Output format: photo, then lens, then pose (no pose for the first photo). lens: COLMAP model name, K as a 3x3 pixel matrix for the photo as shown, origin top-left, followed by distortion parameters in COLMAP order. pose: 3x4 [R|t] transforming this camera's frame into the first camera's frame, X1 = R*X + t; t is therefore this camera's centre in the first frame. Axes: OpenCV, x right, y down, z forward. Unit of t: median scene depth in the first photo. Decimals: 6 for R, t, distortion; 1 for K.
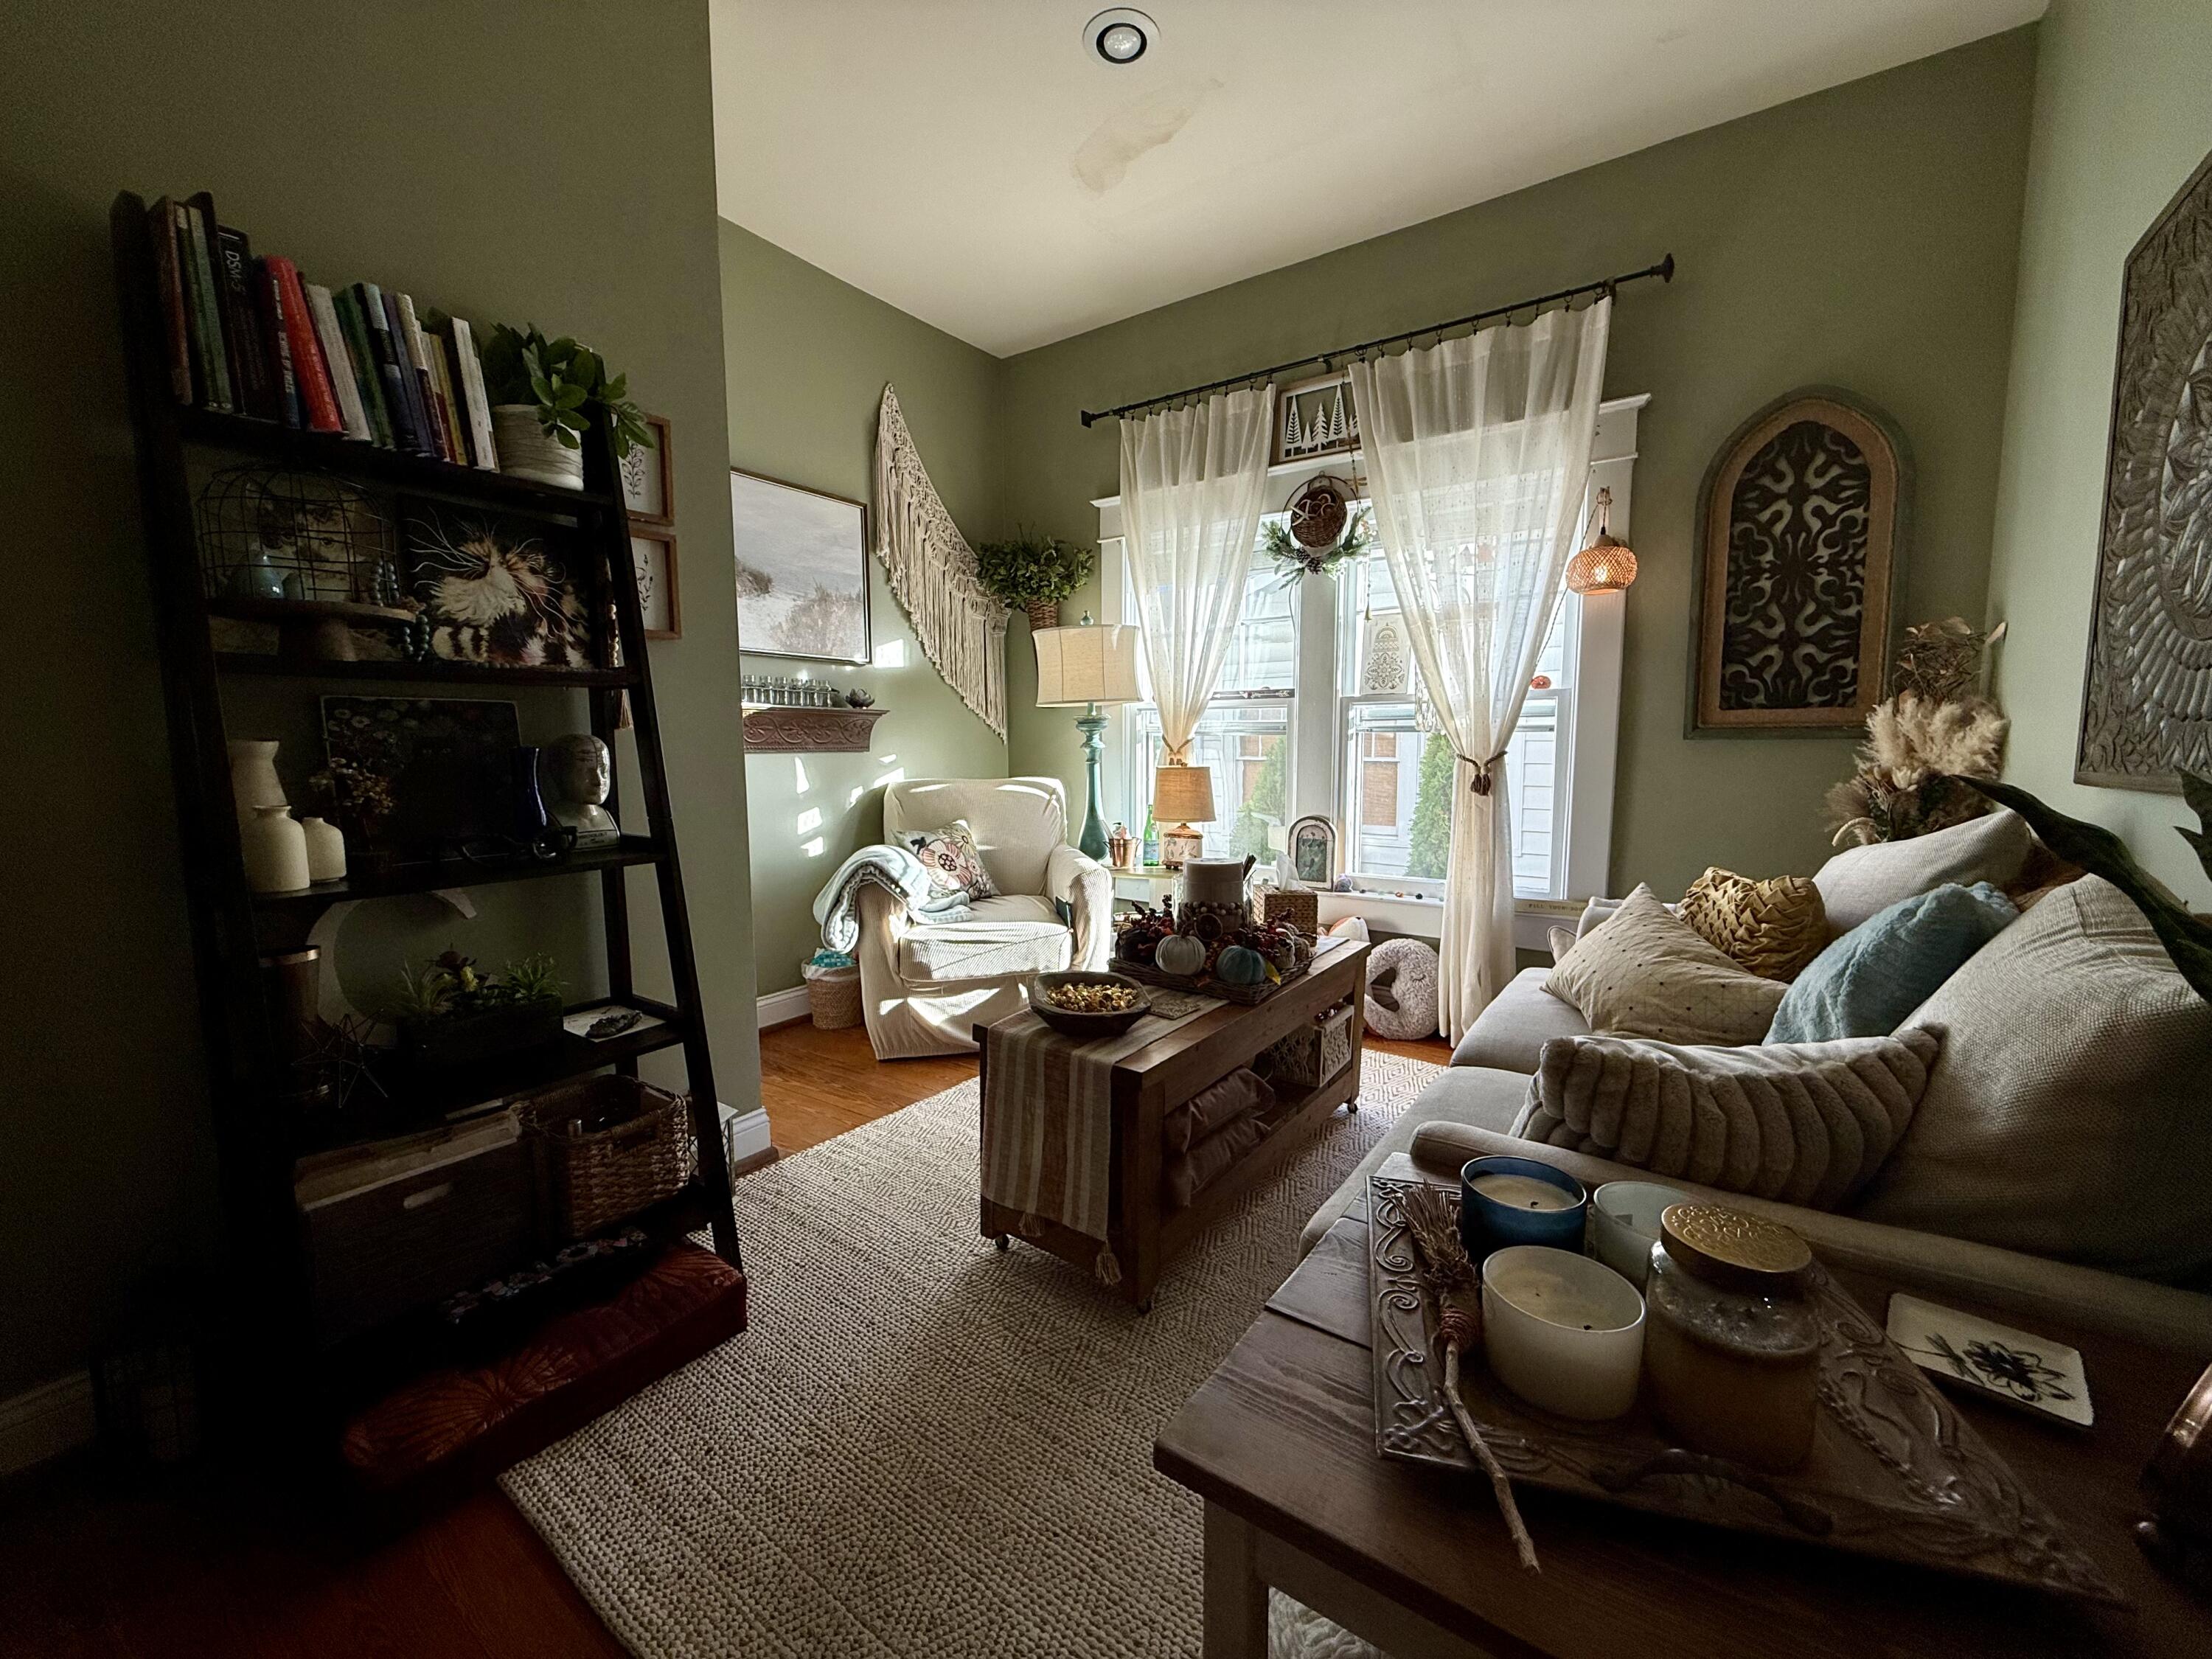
lens RADIAL K [[884.6, 0, 1102.4], [0, 884.6, 828.1], [0, 0, 1]] dist [0.000098, 0.000481]
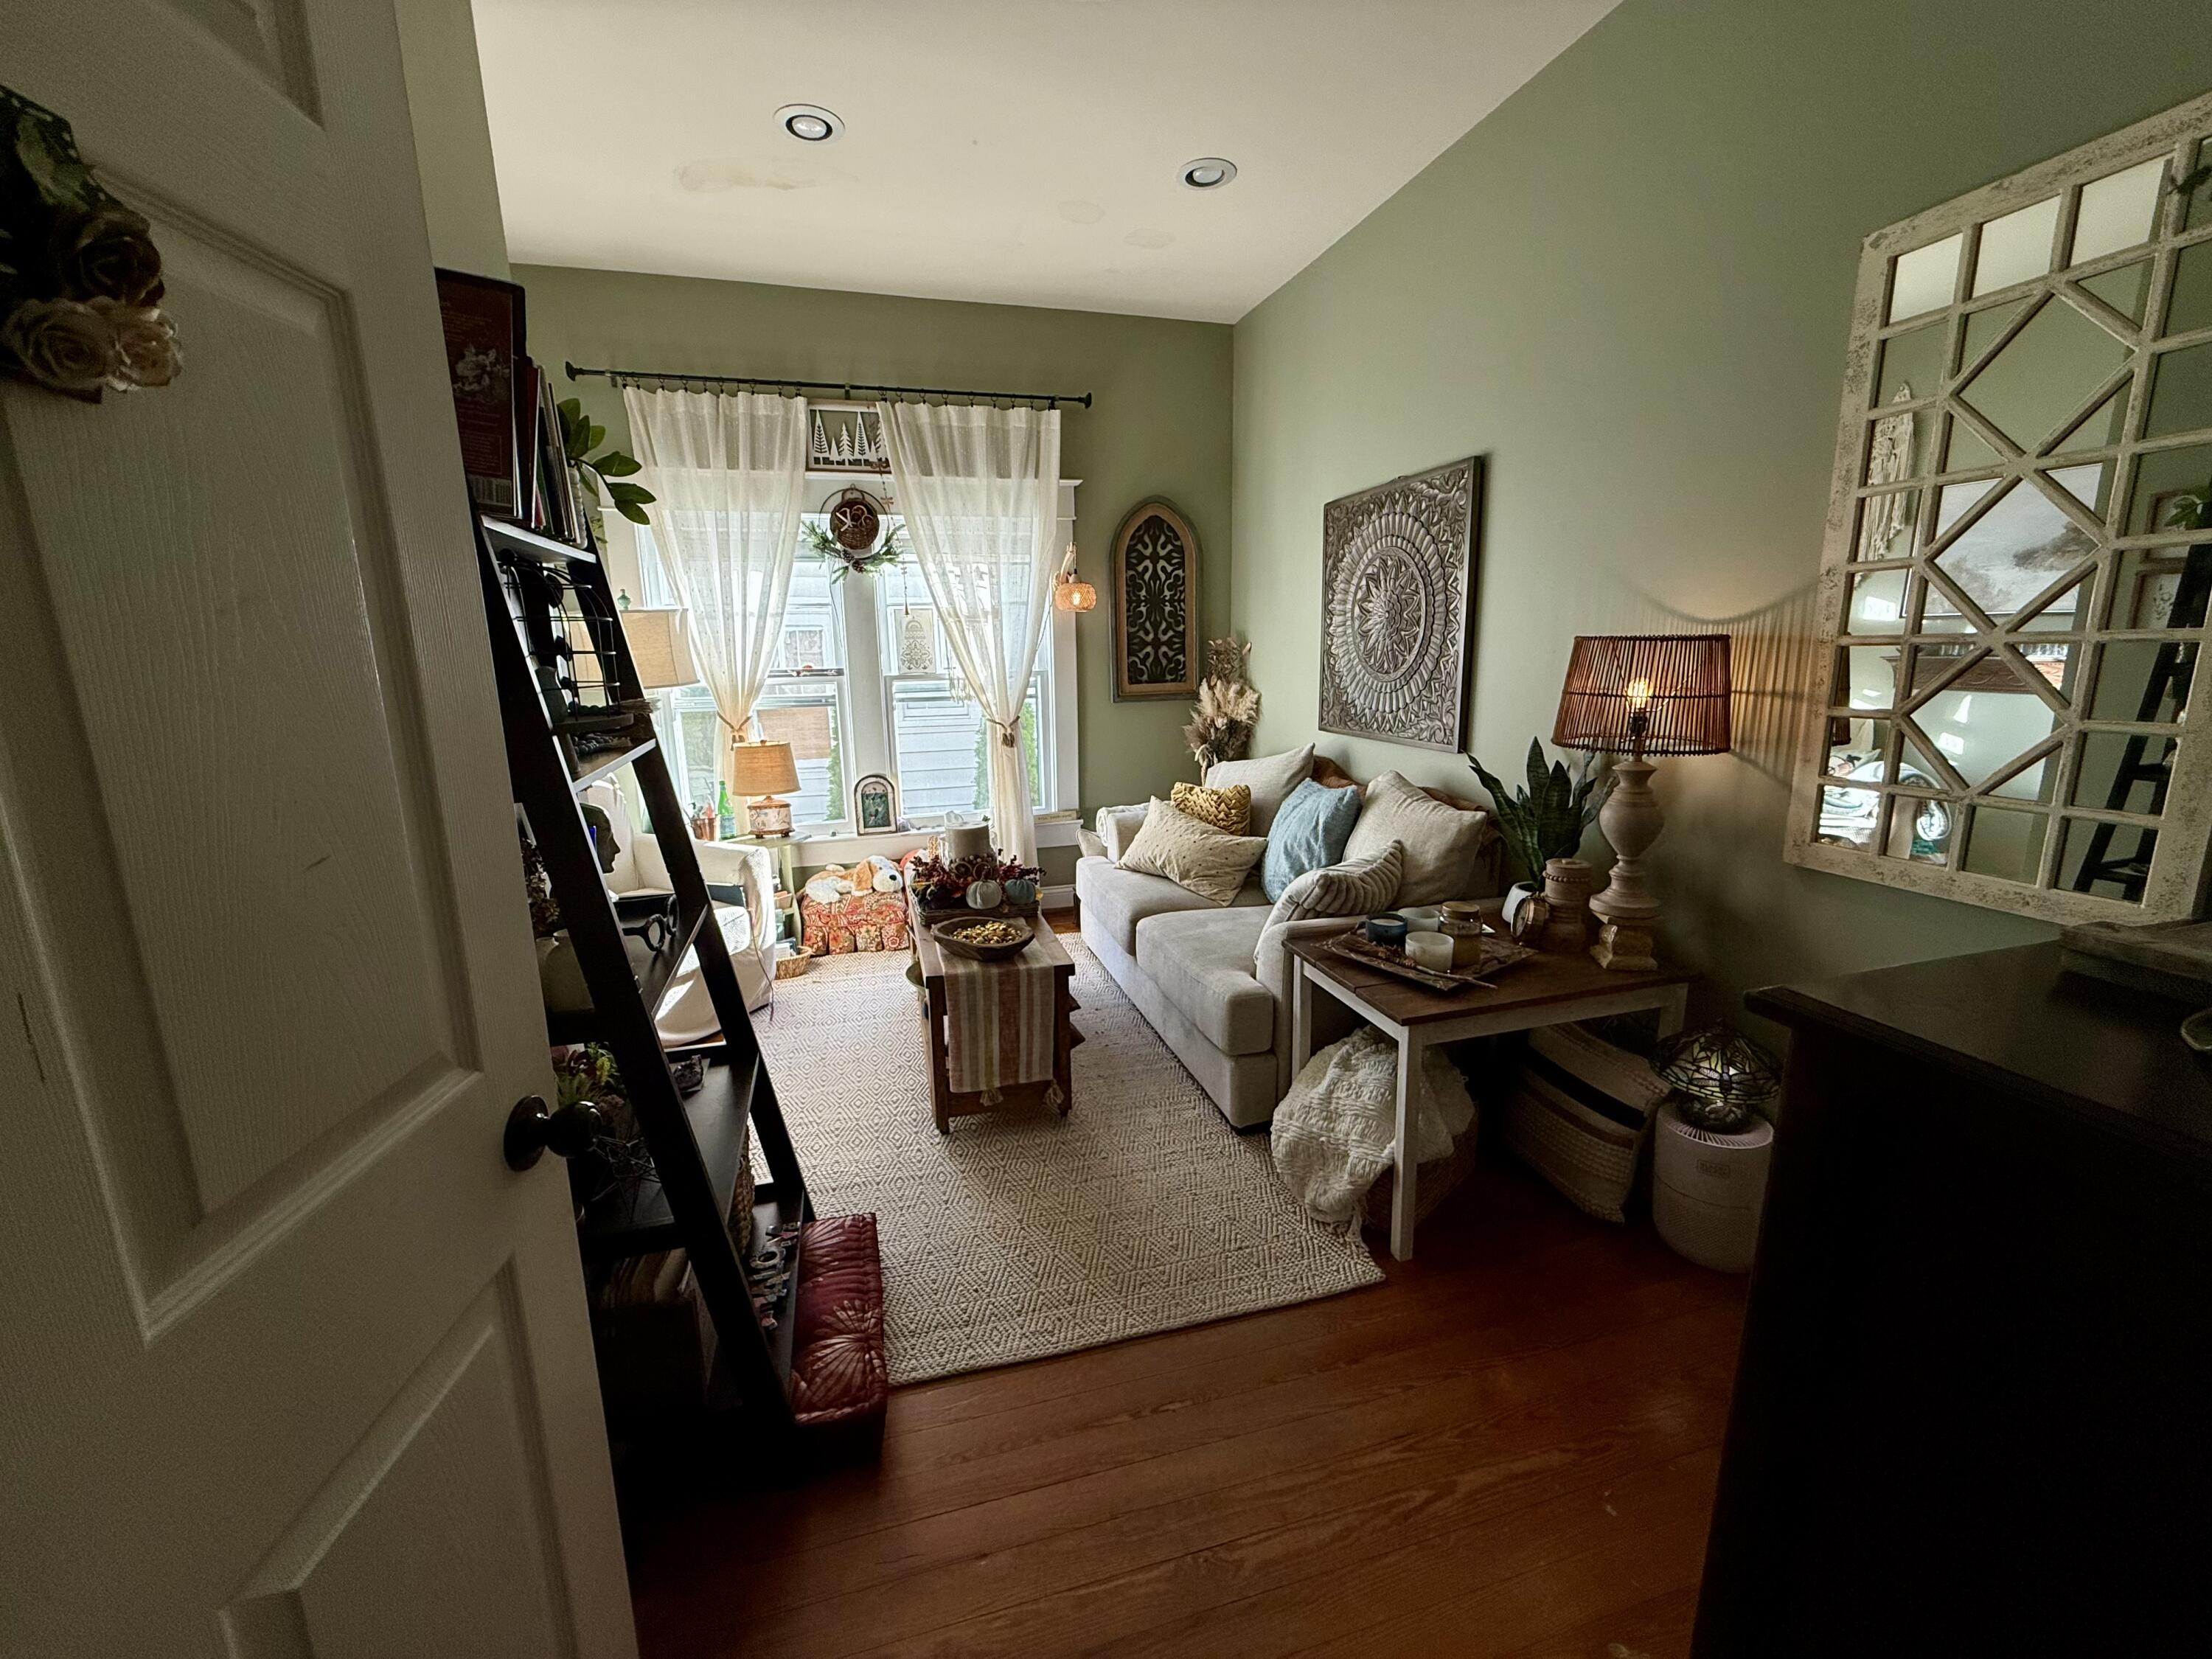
lens RADIAL K [[884.6, 0, 1102.4], [0, 884.6, 828.1], [0, 0, 1]] dist [0.000098, 0.000481]
pose [[0.632246, -0.166738, 0.756613, -0.581929], [0.092287, 0.985823, 0.140132, -0.096674], [-0.769251, -0.018772, 0.638670, -0.023997]]
